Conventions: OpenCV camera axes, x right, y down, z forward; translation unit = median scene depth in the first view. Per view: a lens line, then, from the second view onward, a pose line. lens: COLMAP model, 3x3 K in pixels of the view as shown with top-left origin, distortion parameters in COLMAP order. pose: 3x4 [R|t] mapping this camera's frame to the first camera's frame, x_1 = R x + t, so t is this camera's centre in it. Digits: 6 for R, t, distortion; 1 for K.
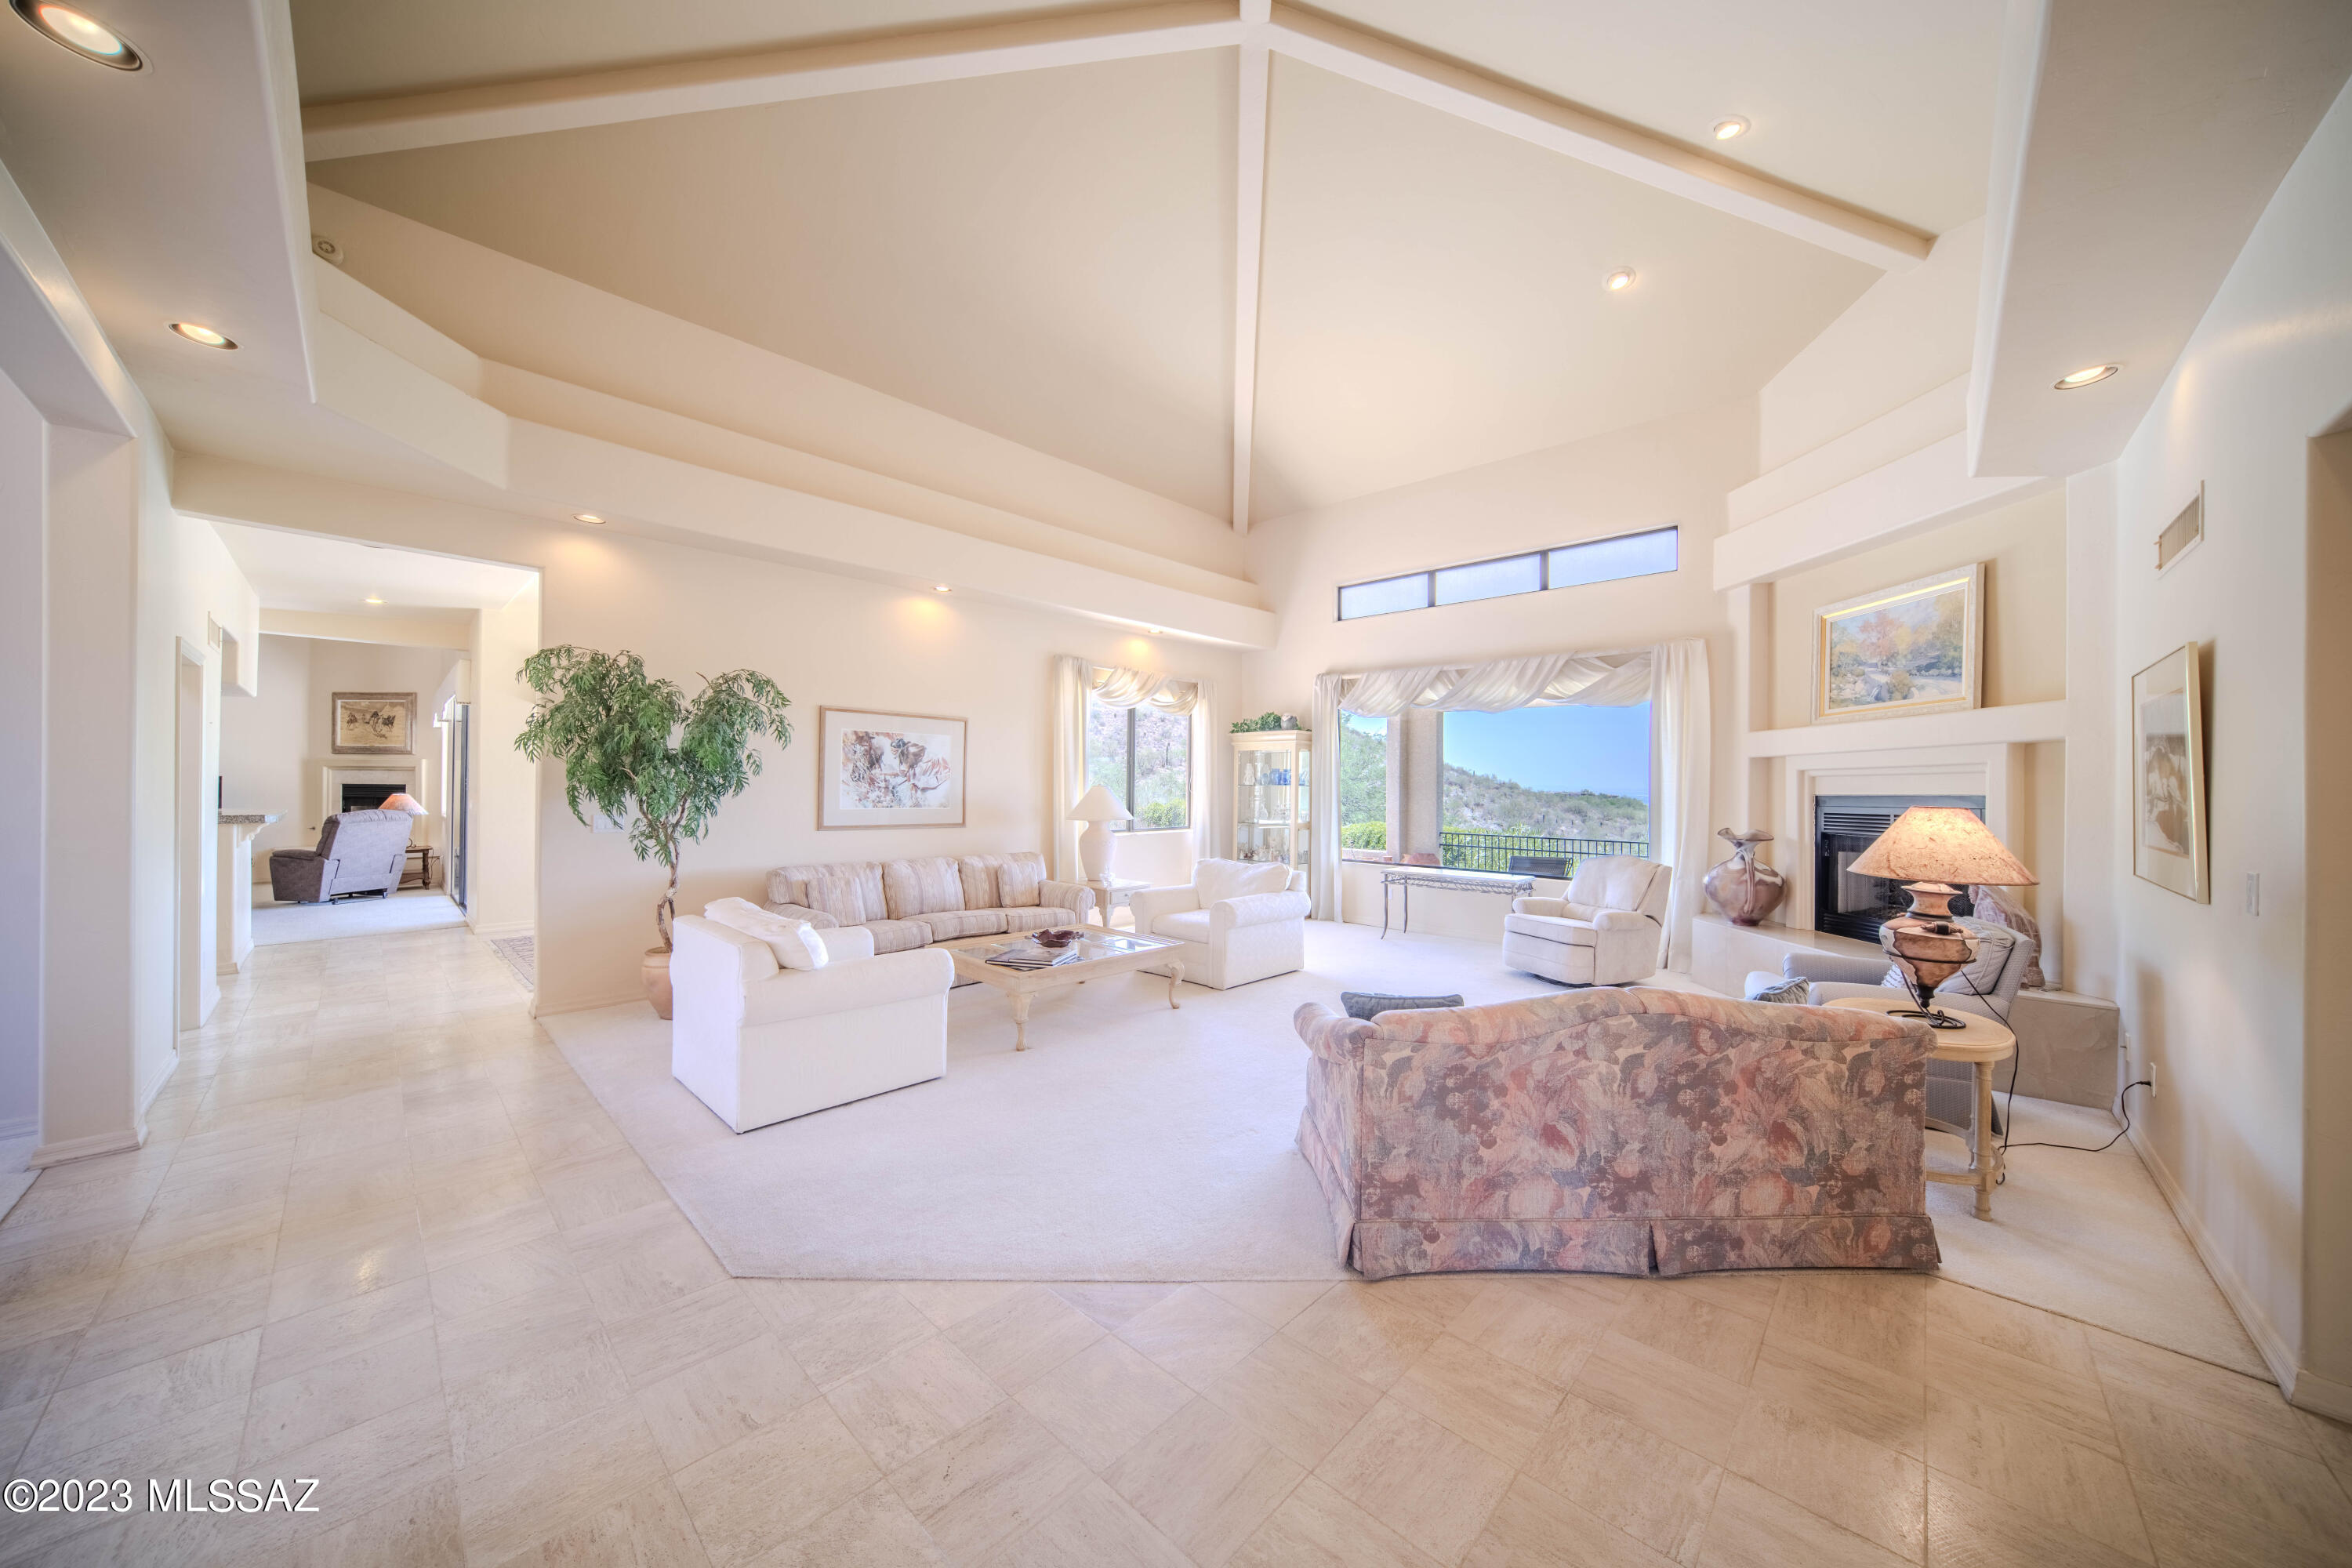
lens RADIAL K [[799.2, 0, 1173.2], [0, 799.2, 782.1], [0, 0, 1]] dist [-0.030582, 0.008644]
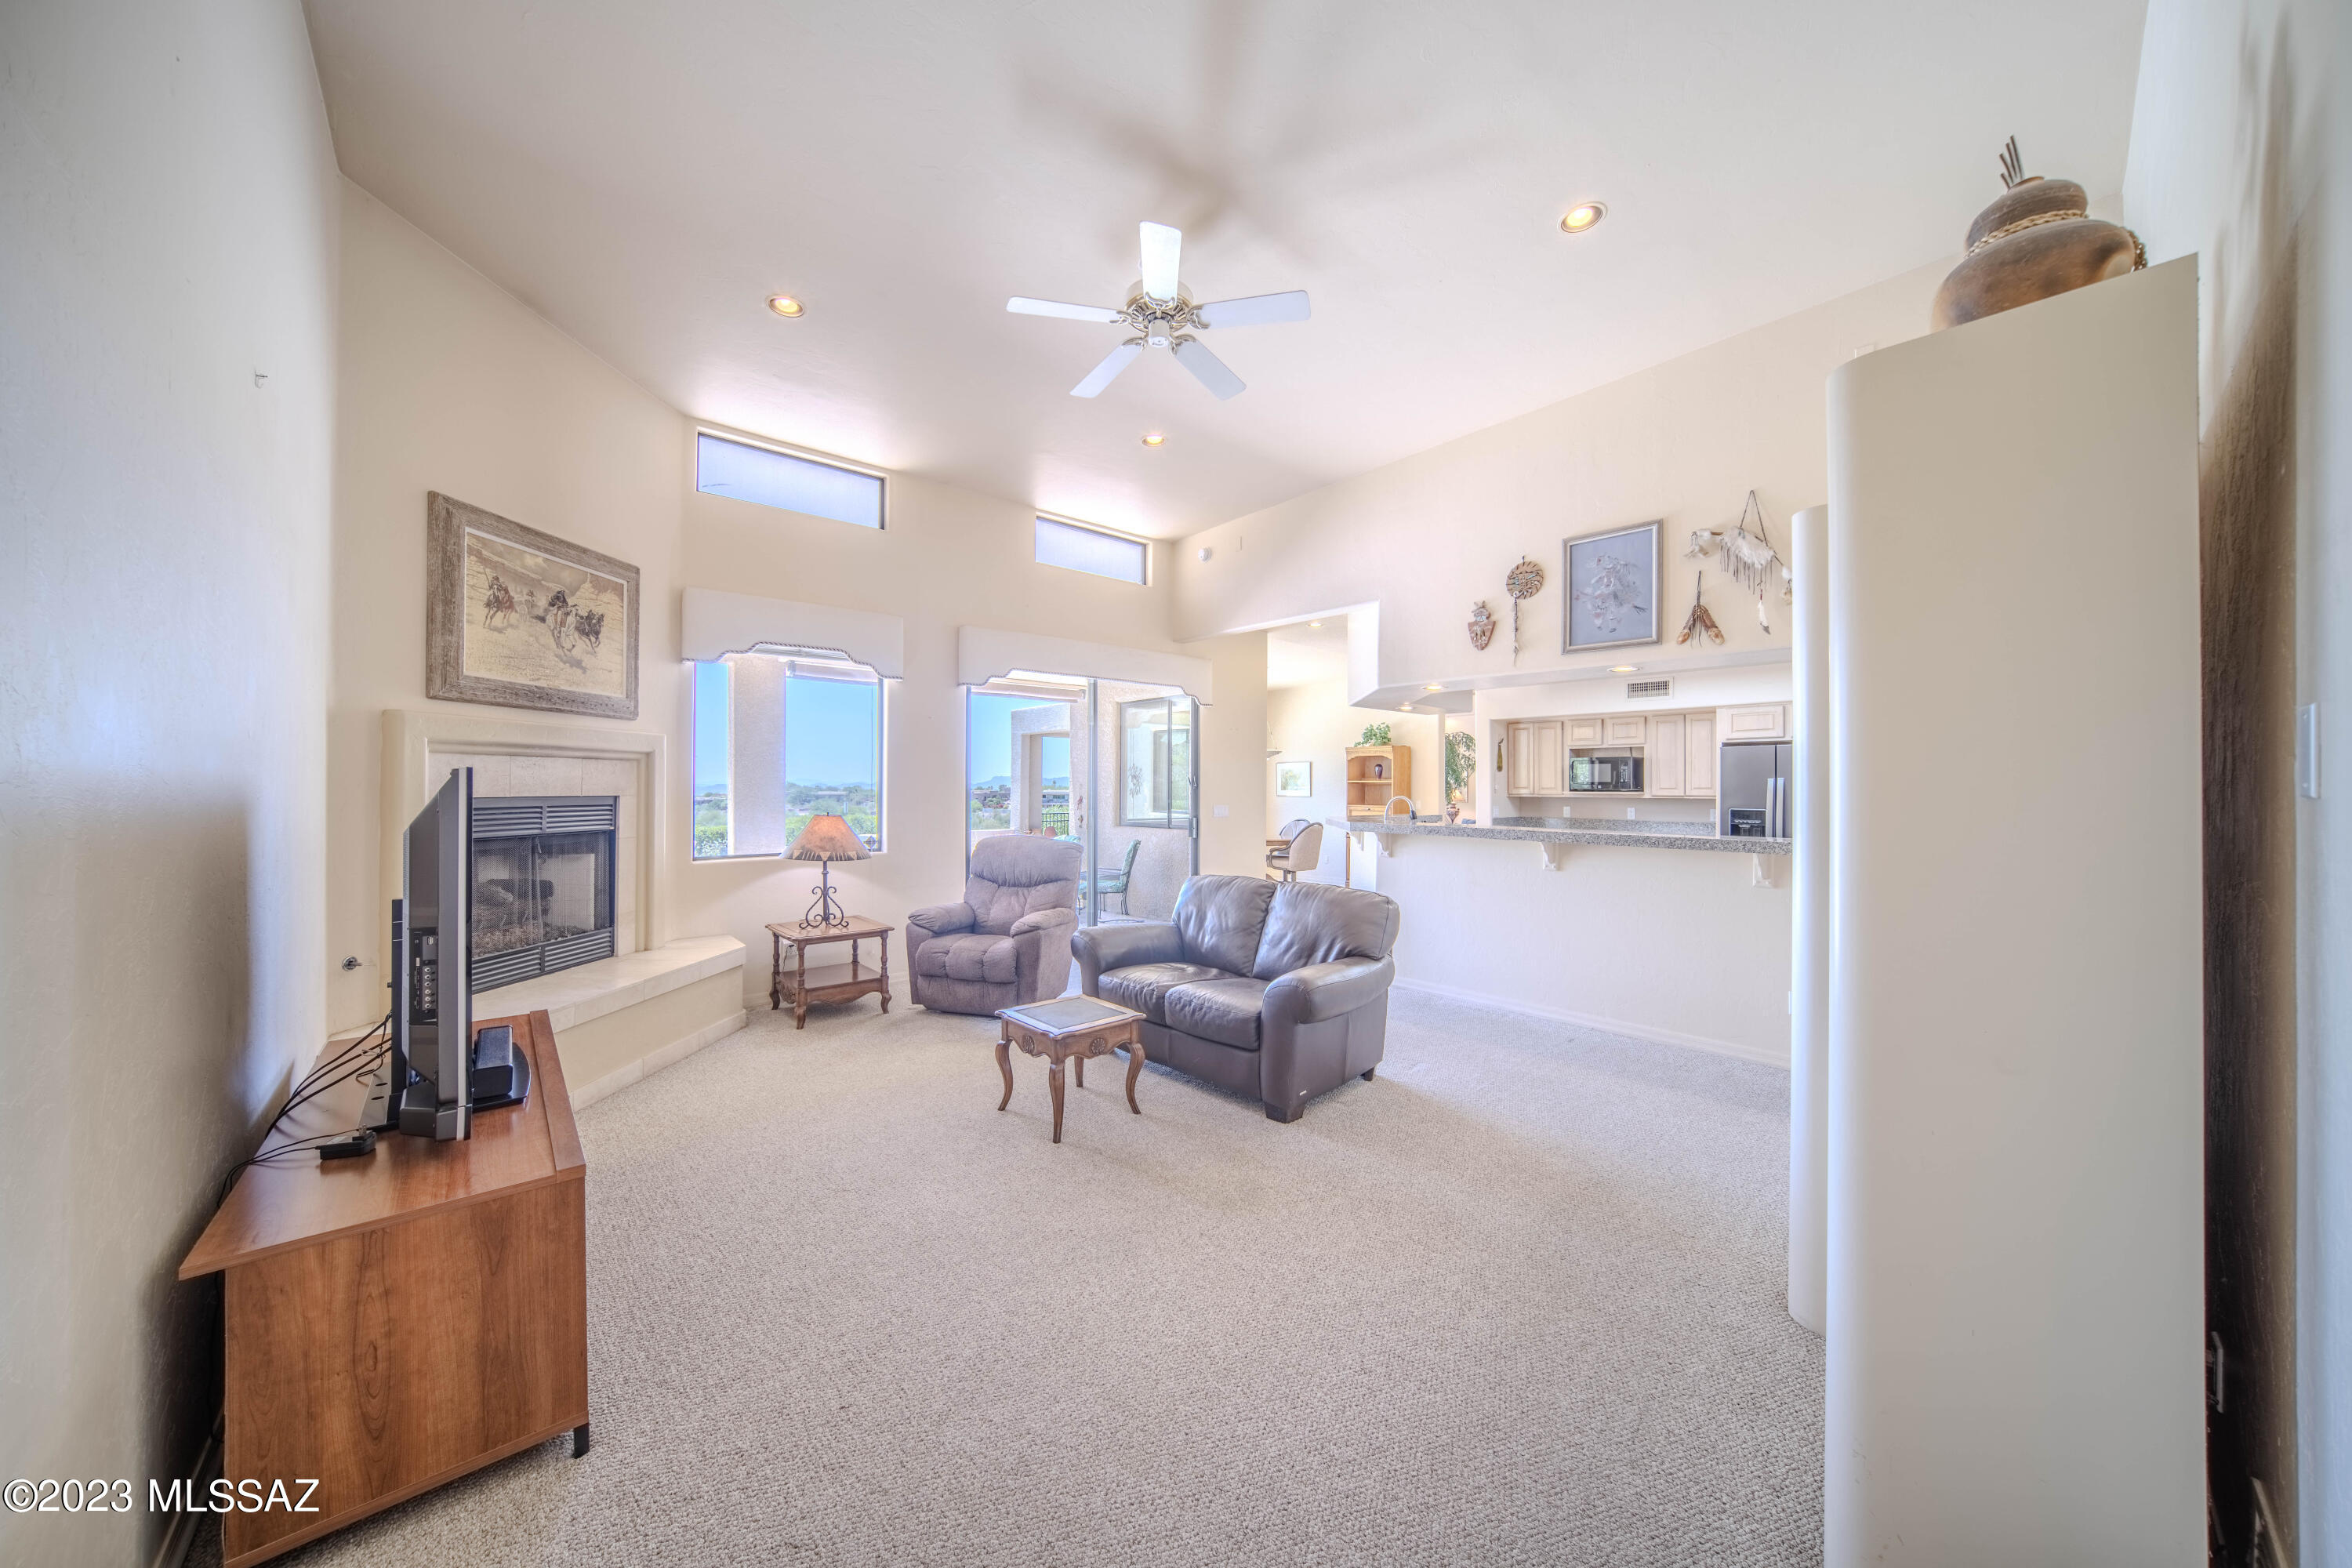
lens RADIAL K [[799.2, 0, 1173.2], [0, 799.2, 782.1], [0, 0, 1]] dist [-0.030582, 0.008644]
pose [[0.082653, -0.002057, 0.996576, -2.057911], [-0.002821, 0.999993, 0.002298, -0.008556], [-0.996574, -0.003002, 0.082646, 1.054495]]
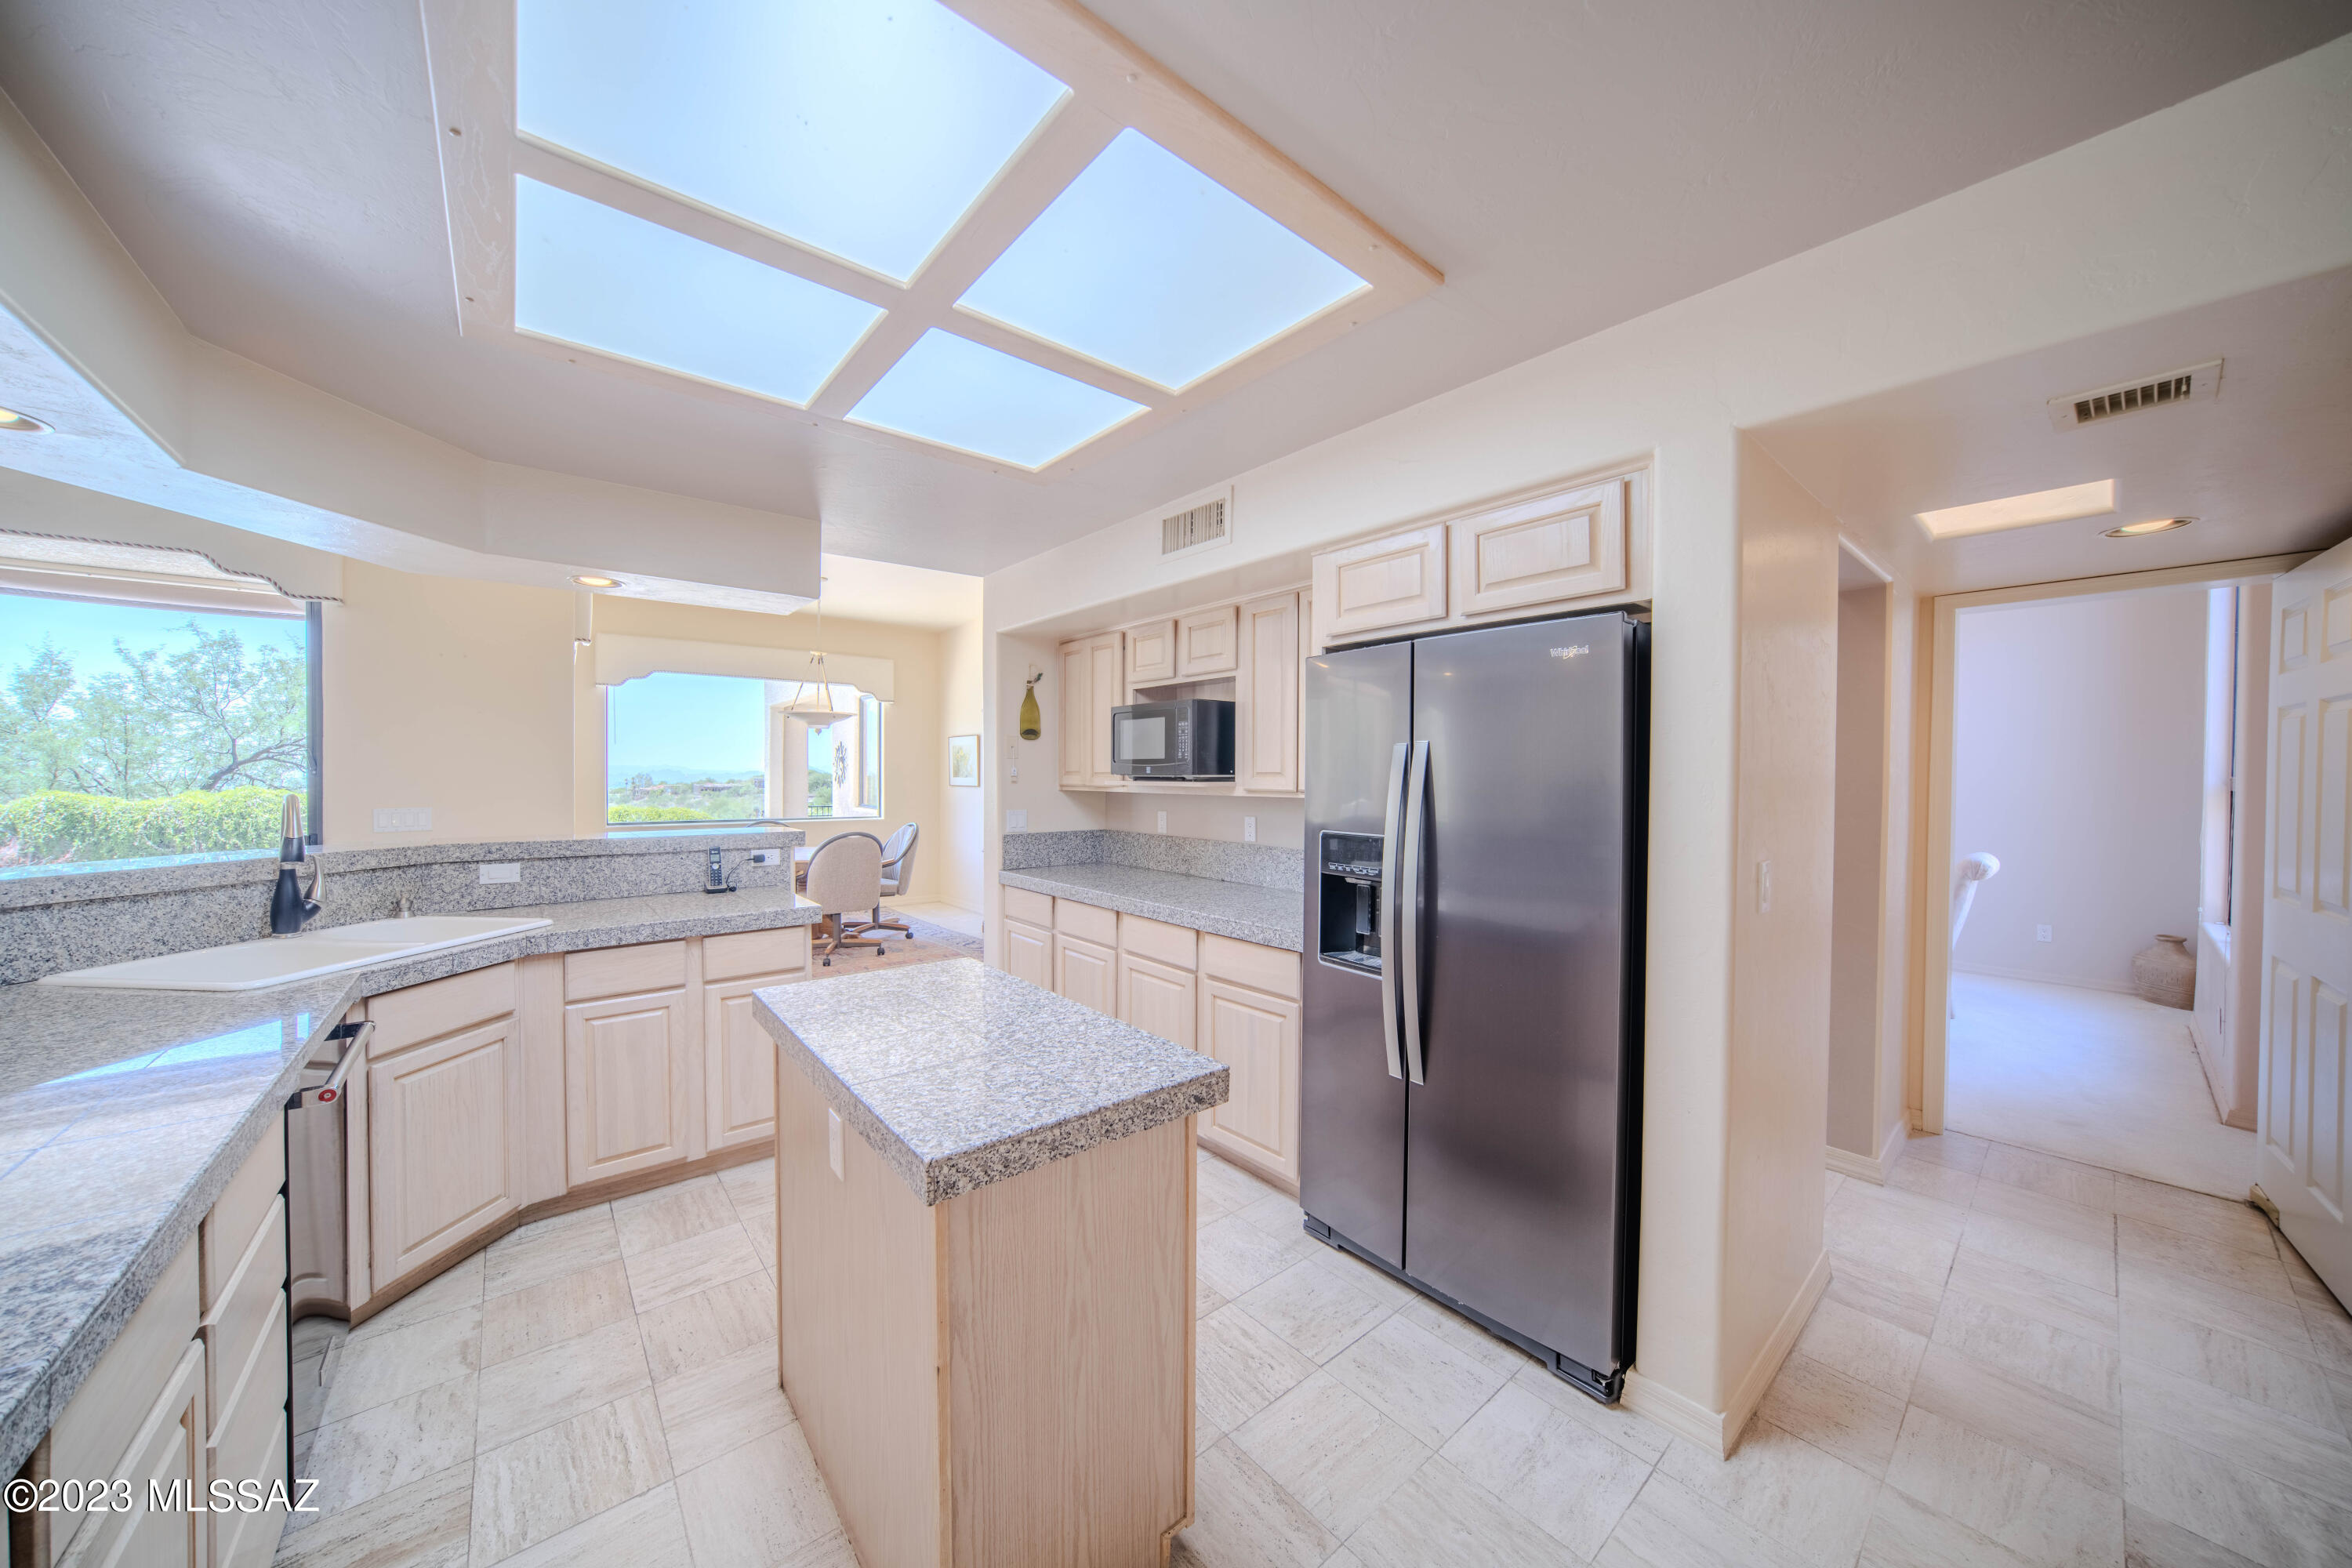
lens RADIAL K [[799.2, 0, 1173.2], [0, 799.2, 782.1], [0, 0, 1]] dist [-0.030582, 0.008644]
pose [[0.113643, -0.018835, 0.993343, -1.422521], [-0.002633, 0.999811, 0.019259, -0.003593], [-0.993518, -0.004804, 0.113572, 0.506105]]
